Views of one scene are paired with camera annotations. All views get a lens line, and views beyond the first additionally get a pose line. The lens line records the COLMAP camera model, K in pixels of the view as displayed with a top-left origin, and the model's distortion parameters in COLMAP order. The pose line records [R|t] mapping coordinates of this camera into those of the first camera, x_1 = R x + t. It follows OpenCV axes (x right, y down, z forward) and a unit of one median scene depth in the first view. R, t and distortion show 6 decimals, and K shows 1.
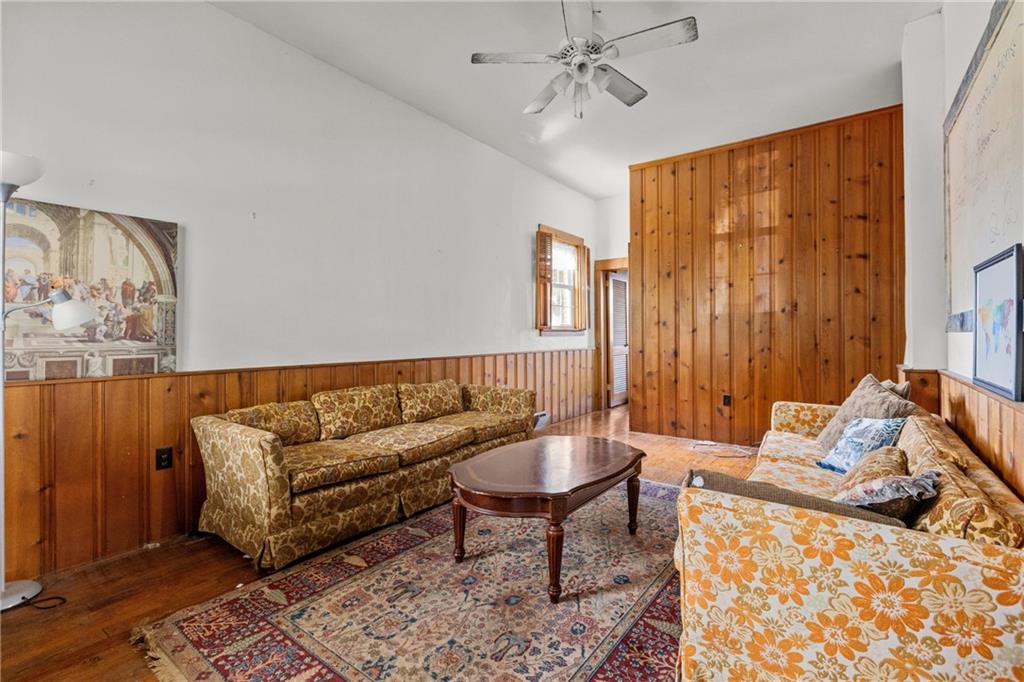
lens RADIAL K [[469.9, 0, 517.8], [0, 469.9, 335.8], [0, 0, 1]] dist [0.002589, -0.000130]
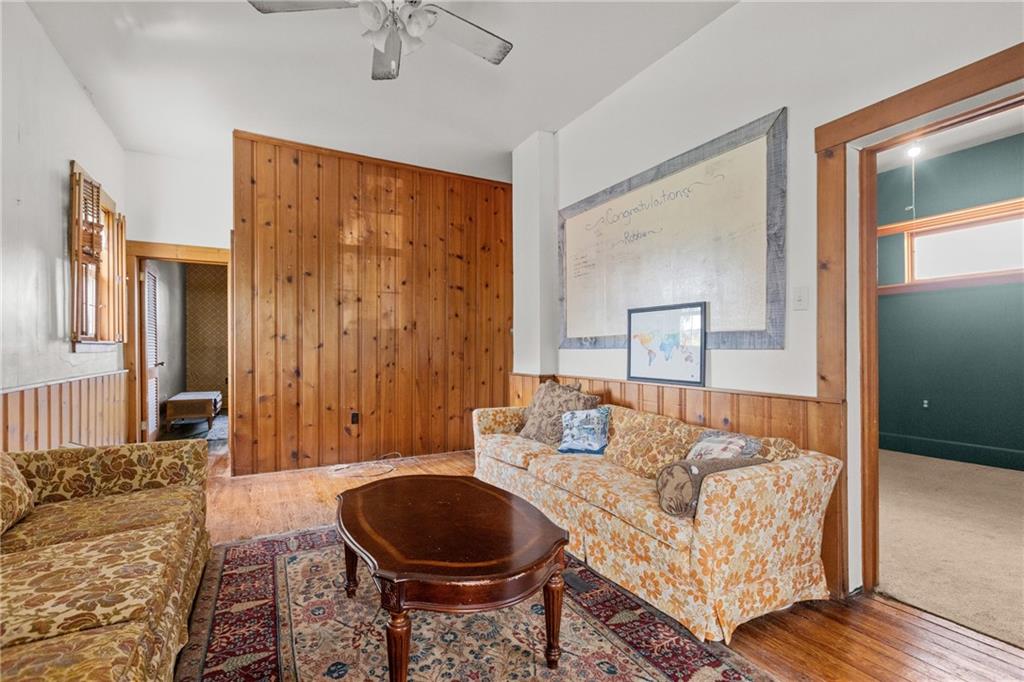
lens RADIAL K [[469.9, 0, 519.9], [0, 469.9, 349.3], [0, 0, 1]] dist [0.002589, -0.000130]
pose [[0.412036, 0.002976, 0.911163, -0.306655], [0.000671, 0.999993, -0.003569, -0.000899], [-0.911167, 0.002082, 0.412031, 0.299913]]
